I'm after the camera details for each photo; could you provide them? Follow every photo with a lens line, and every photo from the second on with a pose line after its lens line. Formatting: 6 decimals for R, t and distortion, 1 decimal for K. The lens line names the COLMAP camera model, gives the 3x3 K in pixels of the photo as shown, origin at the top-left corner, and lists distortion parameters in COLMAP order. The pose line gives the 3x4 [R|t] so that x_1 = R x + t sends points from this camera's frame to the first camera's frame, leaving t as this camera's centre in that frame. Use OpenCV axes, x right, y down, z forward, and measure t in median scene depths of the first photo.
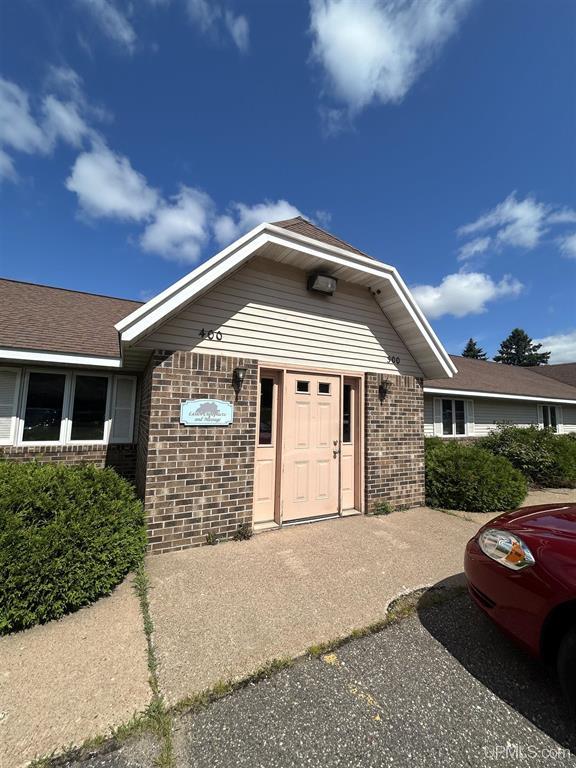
lens RADIAL K [[307.8, 0, 291.5], [0, 307.8, 386.0], [0, 0, 1]] dist [0.009577, 0.000166]
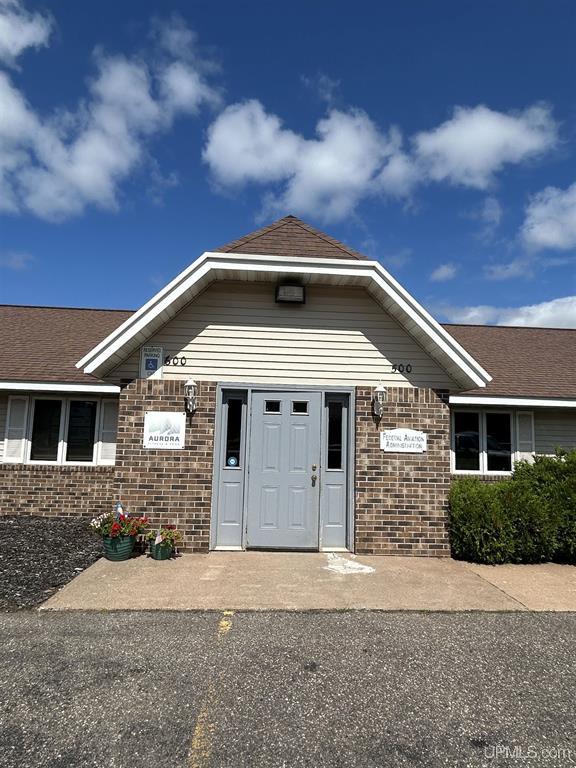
lens RADIAL K [[467.2, 0, 311.9], [0, 467.2, 386.7], [0, 0, 1]] dist [0.020234, -0.000805]
pose [[0.920297, -0.041878, -0.388972, 0.665476], [0.033615, 0.999042, -0.028028, -0.012596], [0.389773, 0.012719, 0.920823, -0.244678]]
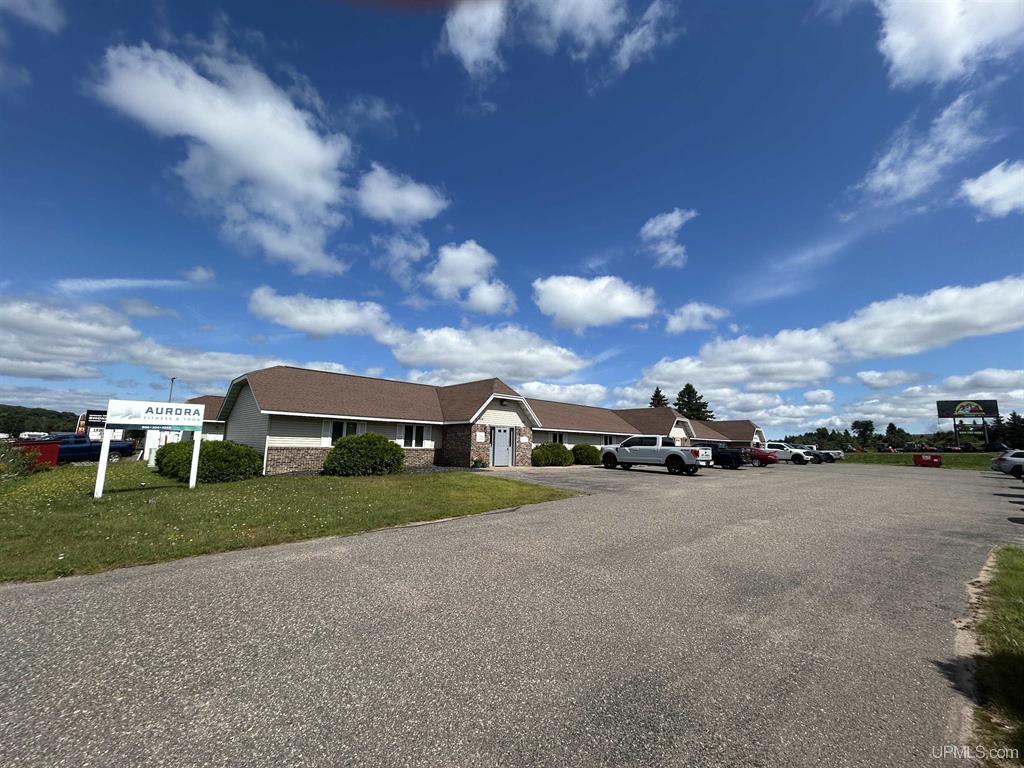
lens RADIAL K [[410.4, 0, 513.8], [0, 410.4, 380.3], [0, 0, 1]] dist [0.009577, 0.000166]
pose [[0.961074, 0.041479, 0.273159, -1.133134], [-0.026607, 0.997966, -0.057926, -0.312316], [-0.275007, 0.048403, 0.960223, -3.691273]]
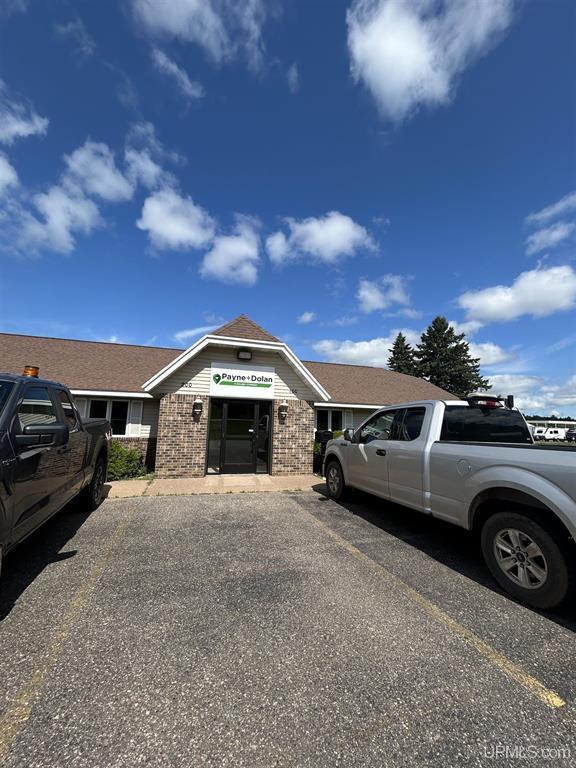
lens RADIAL K [[307.8, 0, 282.4], [0, 307.8, 385.2], [0, 0, 1]] dist [0.009577, 0.000166]
pose [[0.980593, -0.016131, -0.195390, 0.691685], [0.008668, 0.999202, -0.038991, -0.058590], [0.195863, 0.036540, 0.979950, -0.833548]]
